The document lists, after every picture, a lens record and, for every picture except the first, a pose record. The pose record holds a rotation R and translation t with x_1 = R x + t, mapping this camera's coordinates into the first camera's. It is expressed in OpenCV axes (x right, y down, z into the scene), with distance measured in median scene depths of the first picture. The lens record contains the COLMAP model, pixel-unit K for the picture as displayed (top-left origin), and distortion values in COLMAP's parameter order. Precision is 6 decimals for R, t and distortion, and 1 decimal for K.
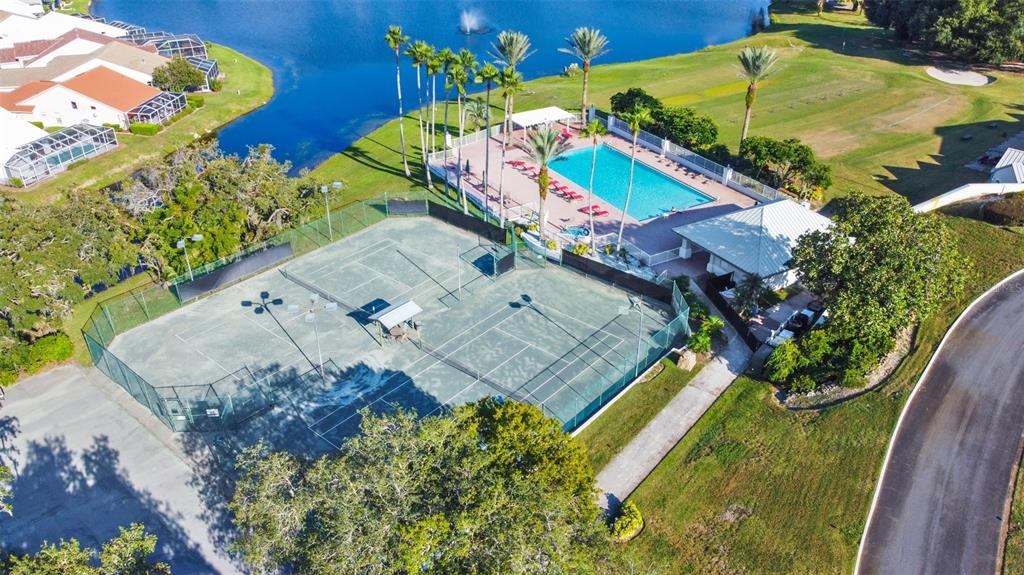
lens RADIAL K [[773.7, 0, 506.7], [0, 773.7, 291.5], [0, 0, 1]] dist [-0.002628, -0.002551]
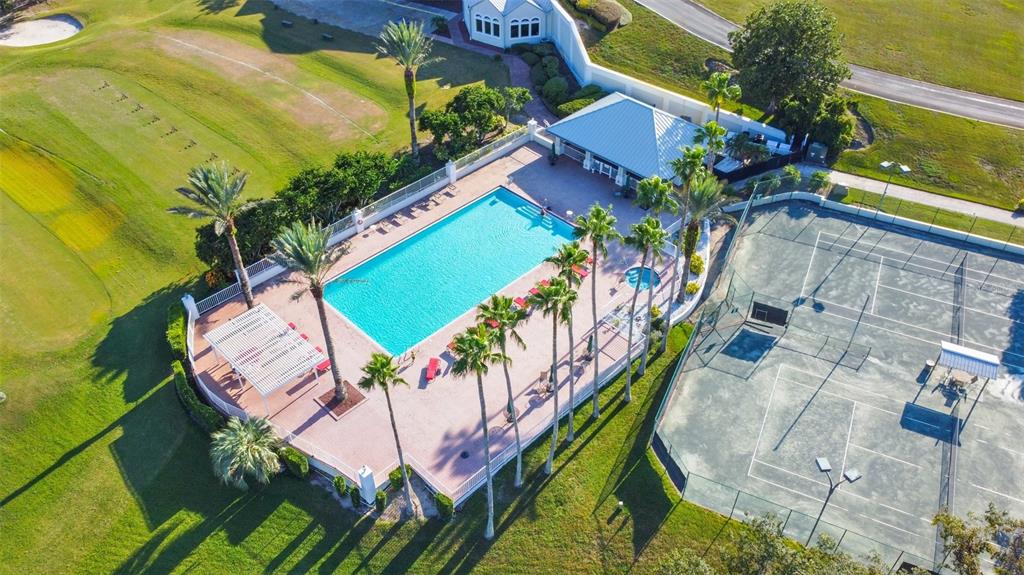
lens RADIAL K [[773.7, 0, 506.7], [0, 773.7, 291.5], [0, 0, 1]] dist [-0.002628, -0.002551]
pose [[-0.255386, -0.630003, 0.733399, -0.369334], [0.507311, 0.558423, 0.656353, -0.520439], [-0.823051, 0.539685, 0.176994, 0.763353]]
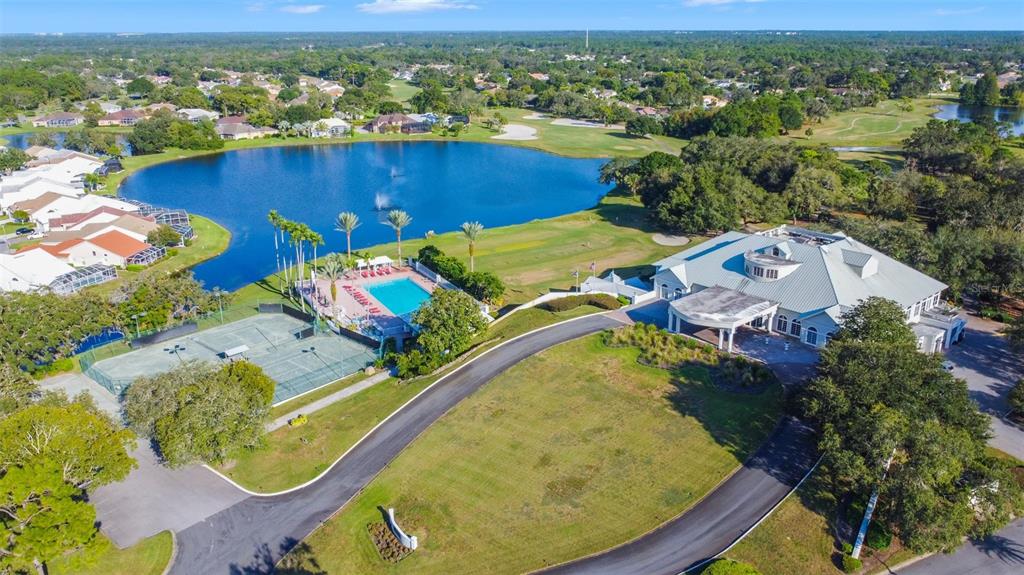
lens RADIAL K [[773.7, 0, 506.7], [0, 773.7, 291.5], [0, 0, 1]] dist [-0.002628, -0.002551]
pose [[0.999750, 0.007753, -0.020961, 0.363520], [-0.011909, 0.978448, -0.206149, 0.172418], [0.018911, 0.206347, 0.978296, -0.590927]]
